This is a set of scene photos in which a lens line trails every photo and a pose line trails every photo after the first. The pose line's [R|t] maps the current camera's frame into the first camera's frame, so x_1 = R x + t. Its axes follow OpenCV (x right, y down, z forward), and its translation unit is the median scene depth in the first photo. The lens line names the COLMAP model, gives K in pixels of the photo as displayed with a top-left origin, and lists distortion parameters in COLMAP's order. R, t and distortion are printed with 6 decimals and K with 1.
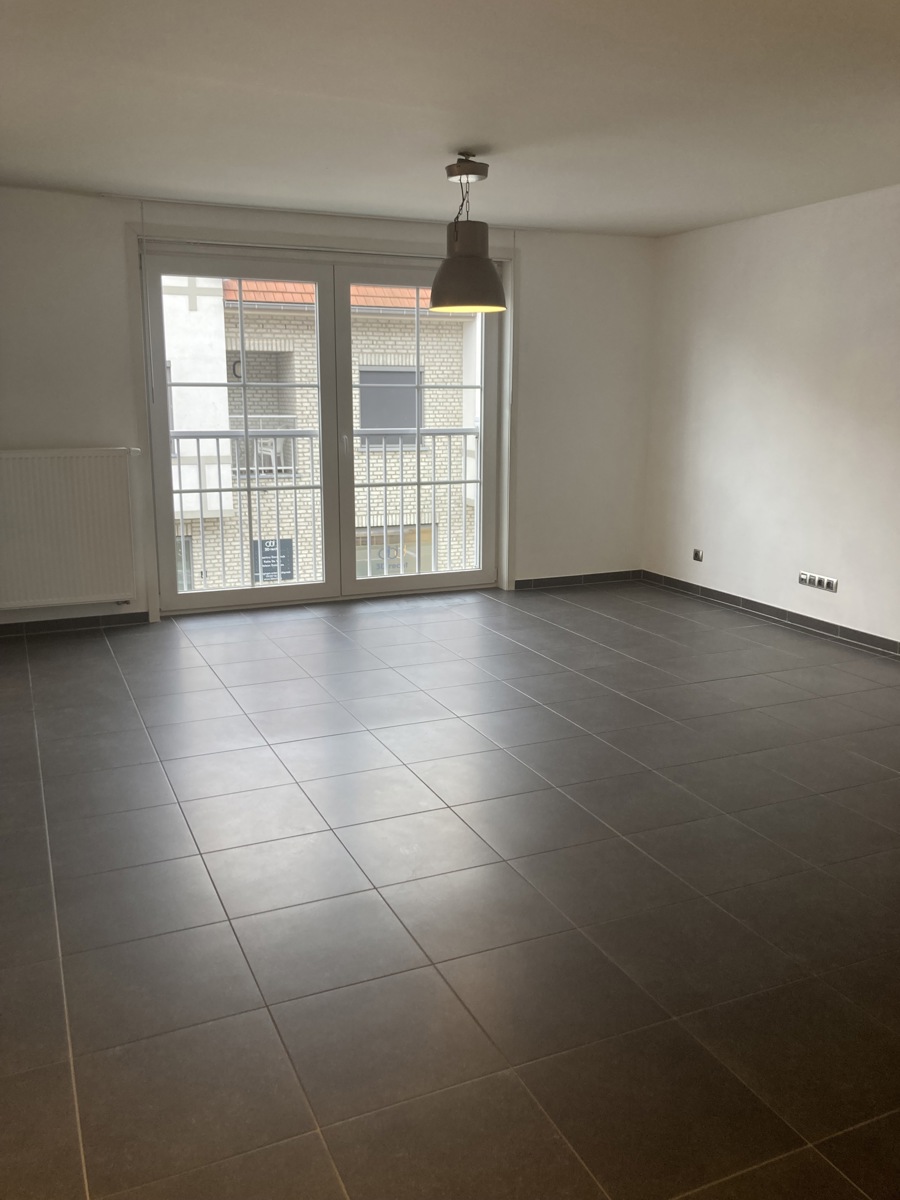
lens RADIAL K [[986.1, 0, 445.9], [0, 986.1, 570.9], [0, 0, 1]] dist [0.221515, -0.417820]
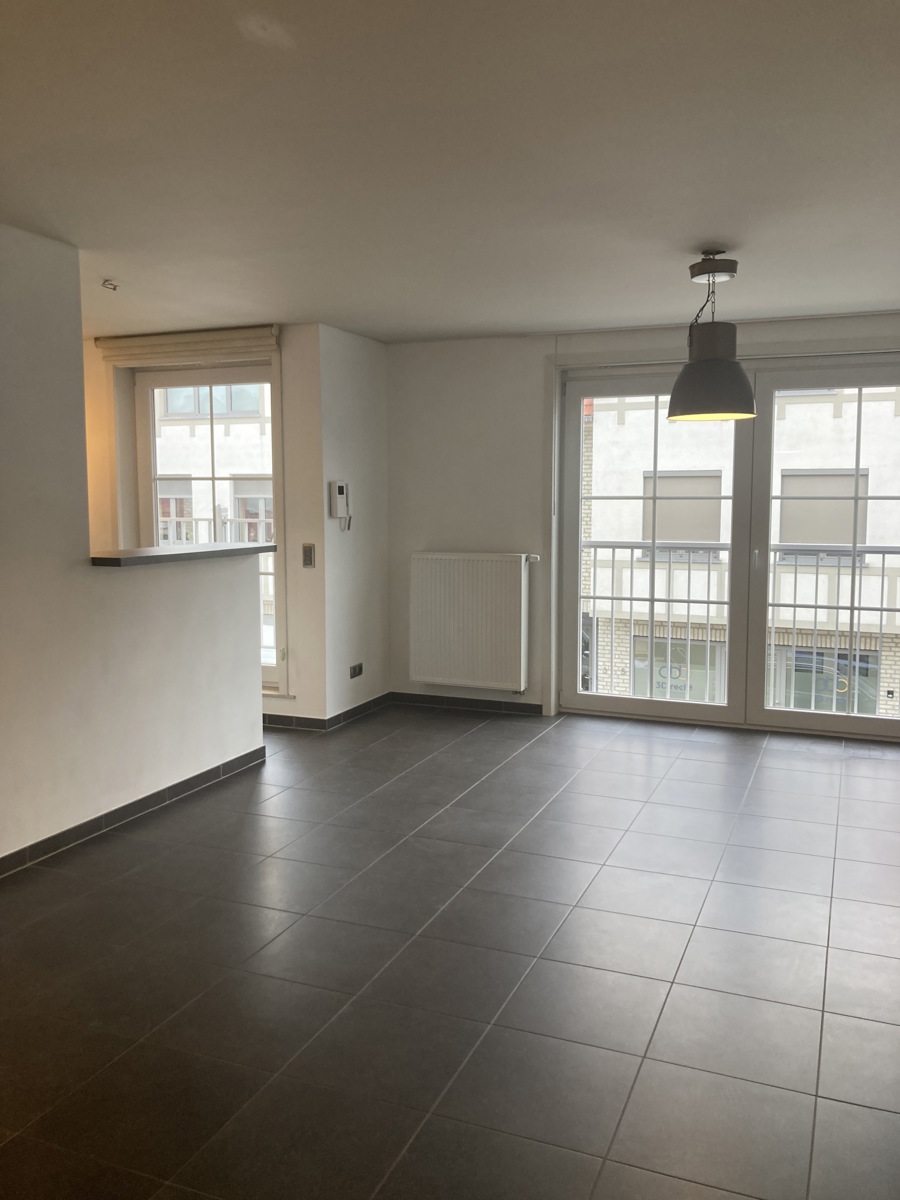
lens RADIAL K [[993.1, 0, 457.7], [0, 993.1, 596.4], [0, 0, 1]] dist [0.159725, -0.428799]
pose [[0.707254, 0.072236, -0.703260, 0.377387], [-0.132237, 0.990726, -0.031225, -0.029040], [0.694482, 0.115081, 0.710247, 0.158099]]
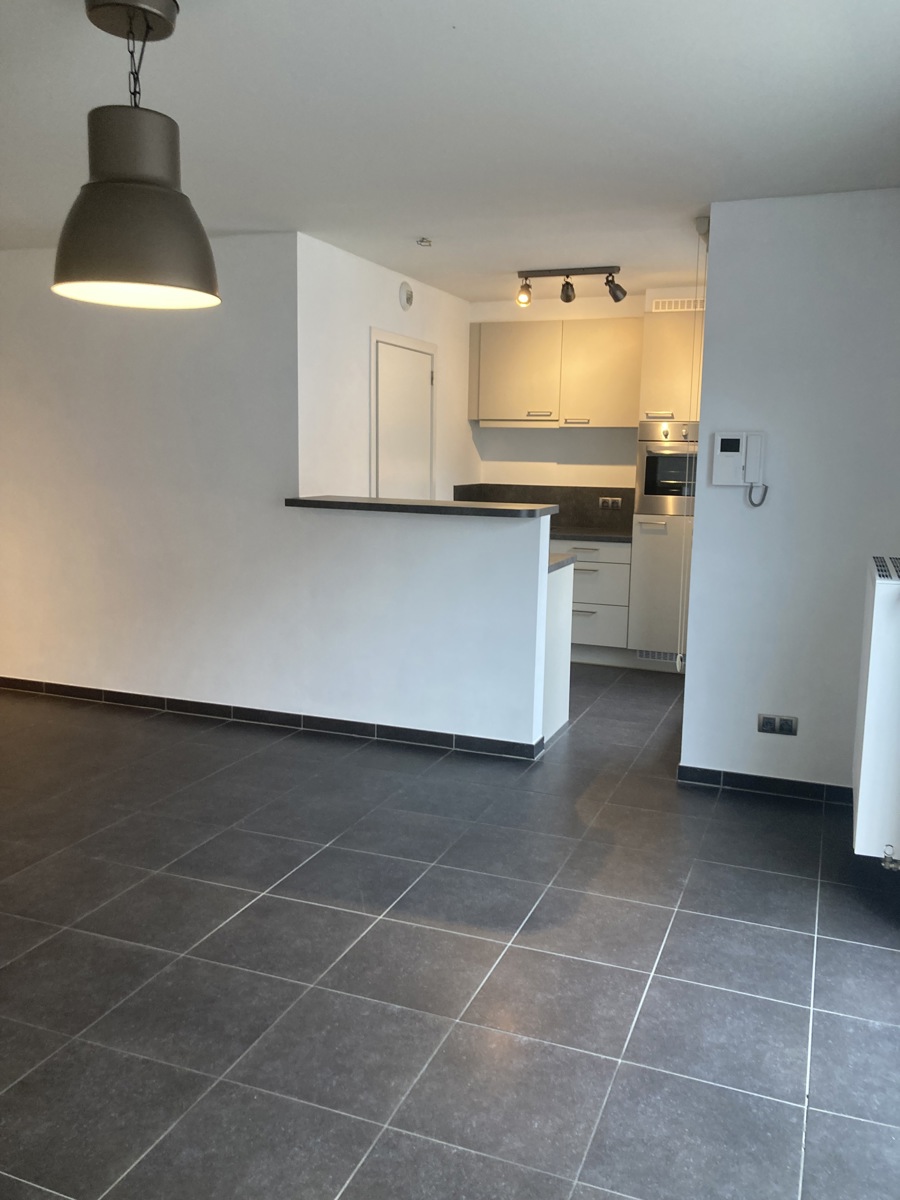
lens RADIAL K [[993.1, 0, 457.7], [0, 993.1, 596.4], [0, 0, 1]] dist [0.159725, -0.428799]
pose [[-0.708306, 0.092821, -0.699776, 0.200467], [-0.151034, 0.948434, 0.278679, -0.211691], [0.689559, 0.303080, -0.657763, 1.107815]]
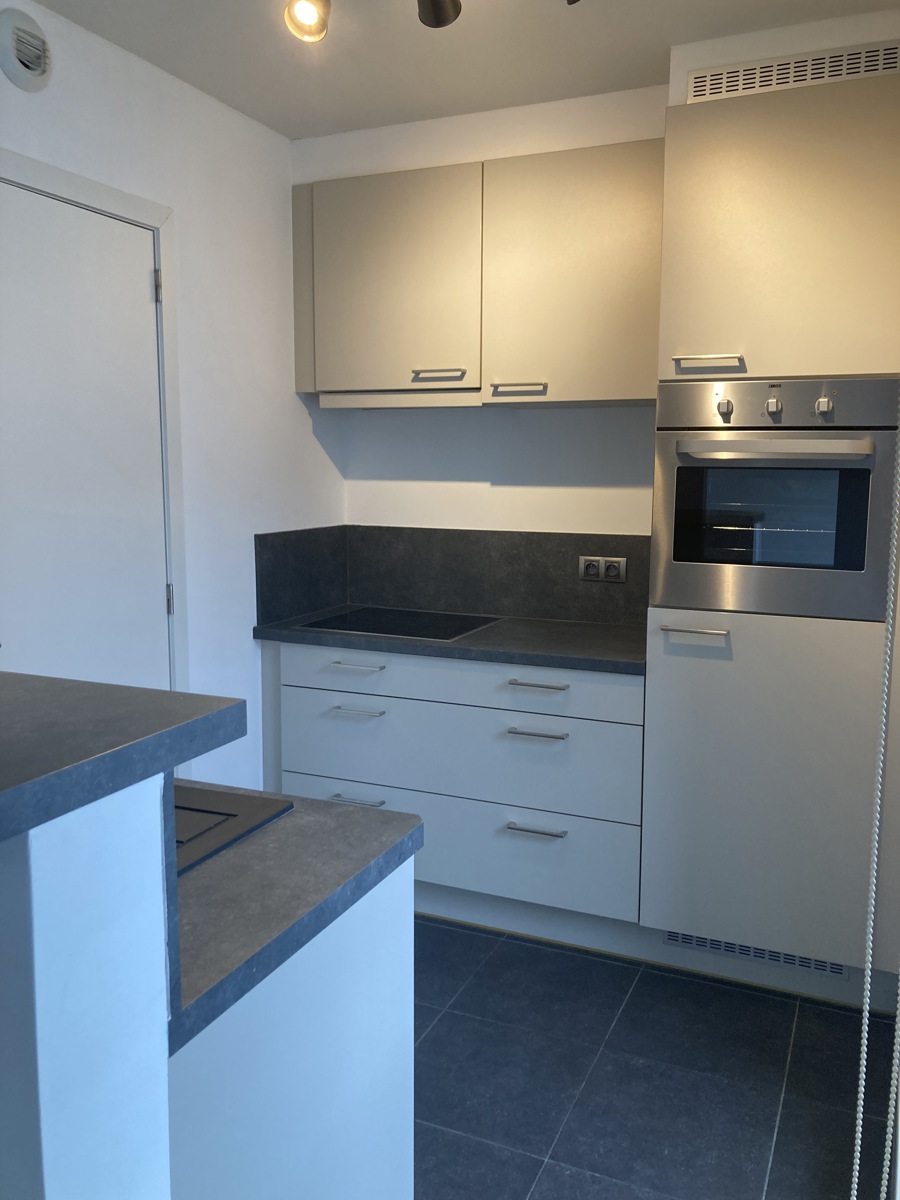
lens RADIAL K [[997.1, 0, 450.0], [0, 997.1, 600.0], [0, 0, 1]] dist [0.017070, -0.003412]
pose [[-0.740645, 0.092049, -0.665562, -0.308441], [-0.130570, 0.951969, 0.276960, -0.142075], [0.659088, 0.292032, -0.693052, 0.769561]]
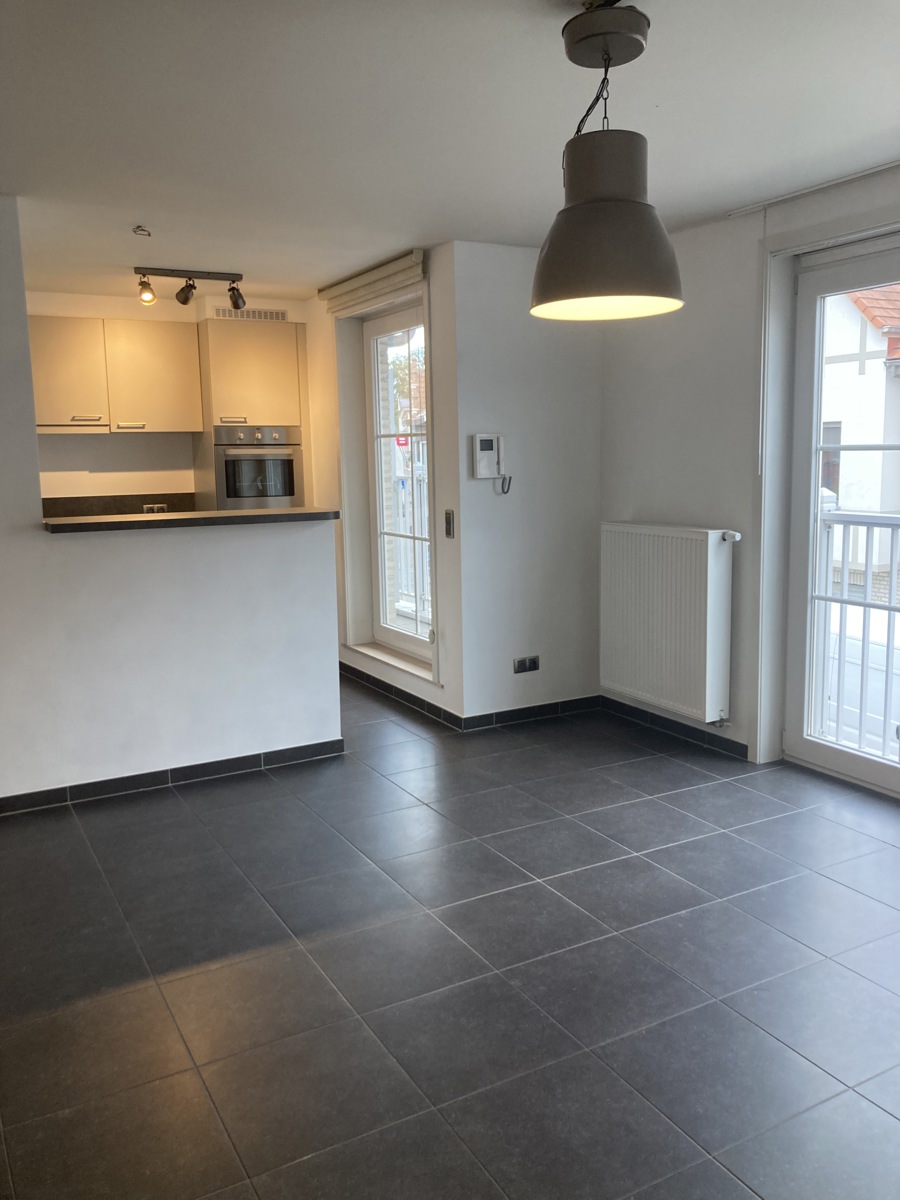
lens RADIAL K [[993.1, 0, 457.7], [0, 993.1, 596.4], [0, 0, 1]] dist [0.159725, -0.428799]
pose [[0.100806, 0.144361, -0.984377, 0.405245], [-0.168563, 0.977591, 0.126104, -0.126339], [0.980523, 0.153218, 0.122881, 0.660947]]
